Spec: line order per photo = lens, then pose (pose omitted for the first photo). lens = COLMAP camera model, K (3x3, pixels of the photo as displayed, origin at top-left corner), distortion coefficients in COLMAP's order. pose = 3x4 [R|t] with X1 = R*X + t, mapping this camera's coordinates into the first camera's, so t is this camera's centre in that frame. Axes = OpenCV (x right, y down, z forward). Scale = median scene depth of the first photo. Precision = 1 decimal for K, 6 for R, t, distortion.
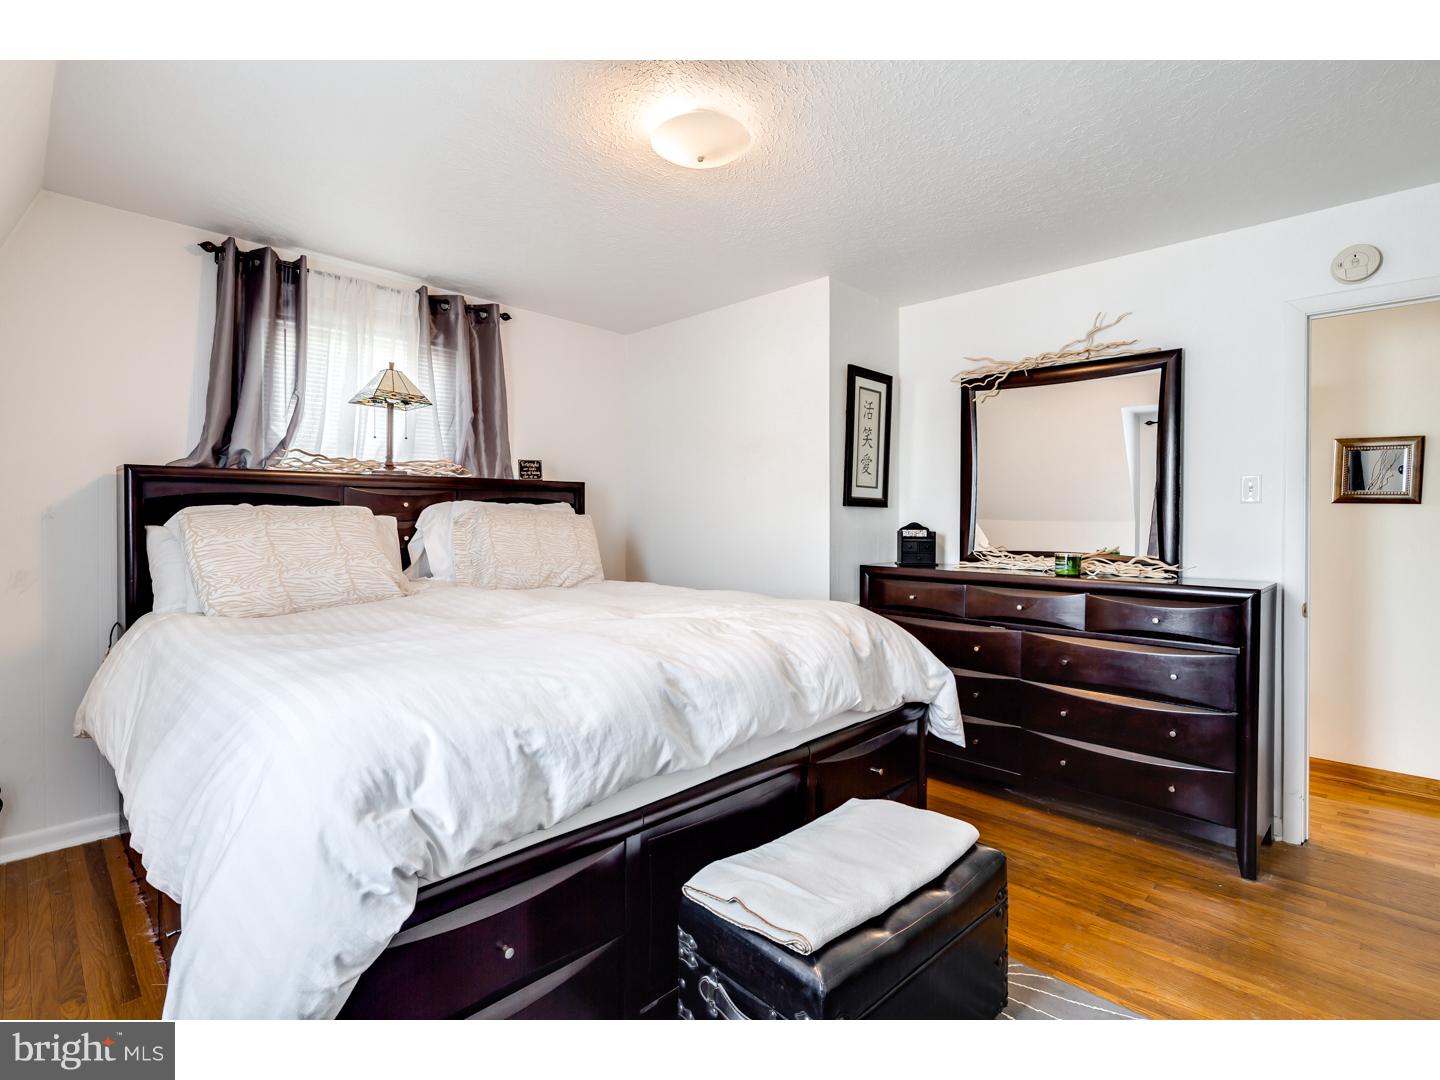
lens RADIAL K [[695.6, 0, 717.8], [0, 695.6, 520.0], [0, 0, 1]] dist [0.001513, 0.000221]
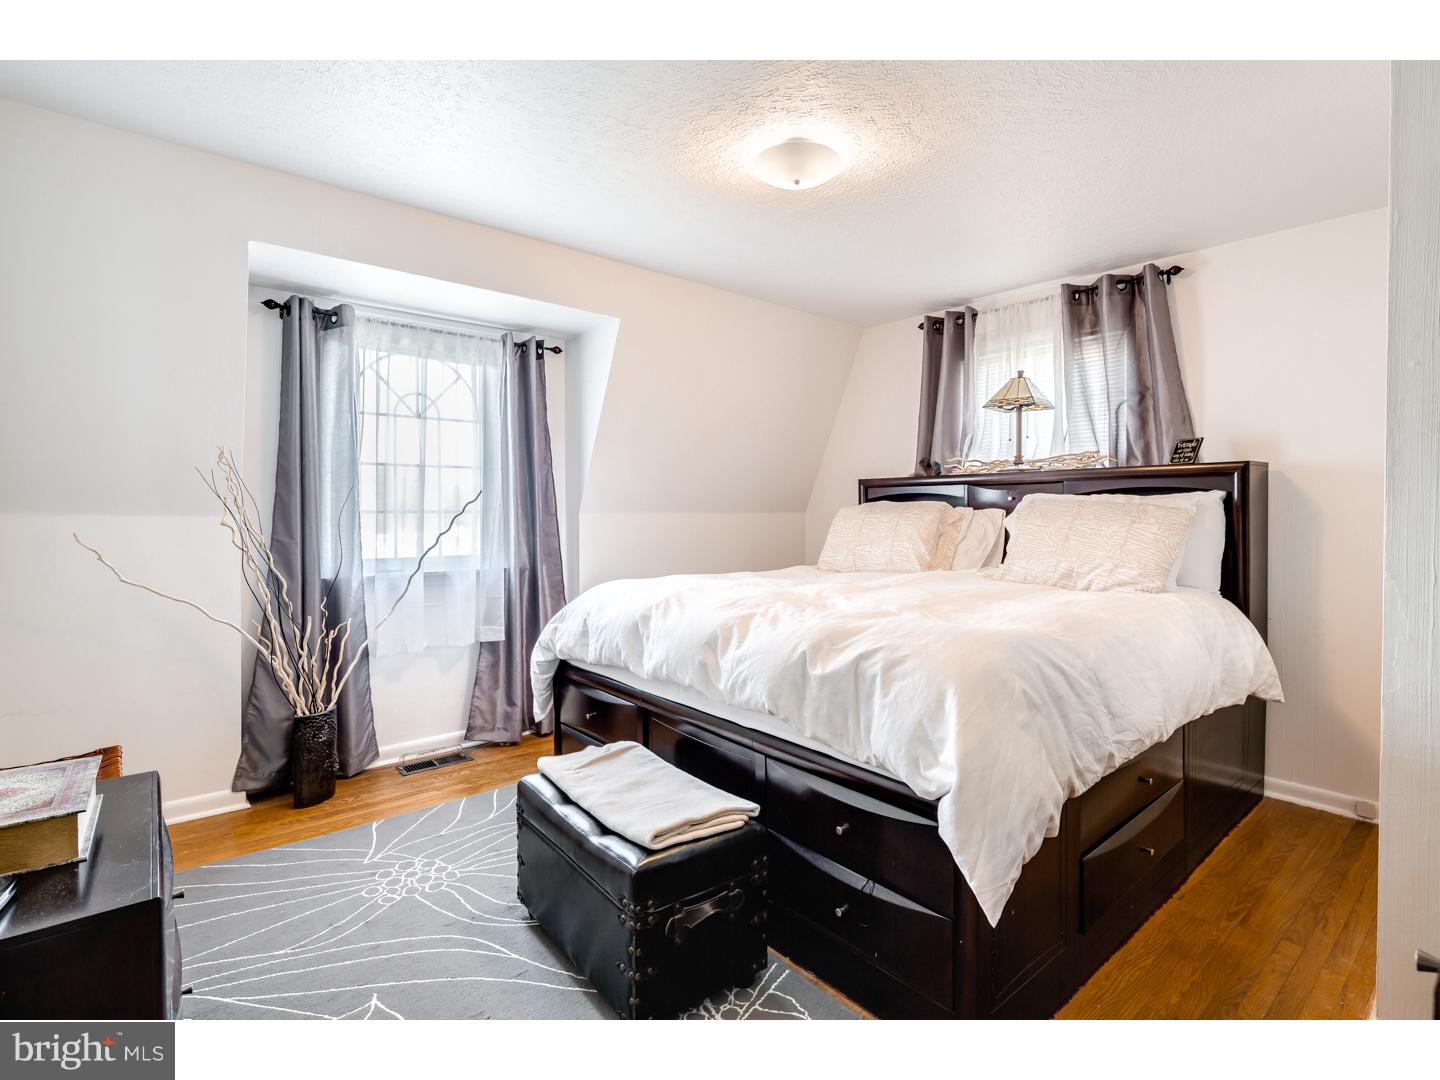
lens RADIAL K [[695.6, 0, 717.8], [0, 695.6, 520.0], [0, 0, 1]] dist [0.001513, 0.000221]
pose [[-0.091311, 0.014331, -0.995719, 0.735900], [-0.002602, 0.999890, 0.014630, -0.003035], [0.995819, 0.003927, -0.091264, 0.661384]]
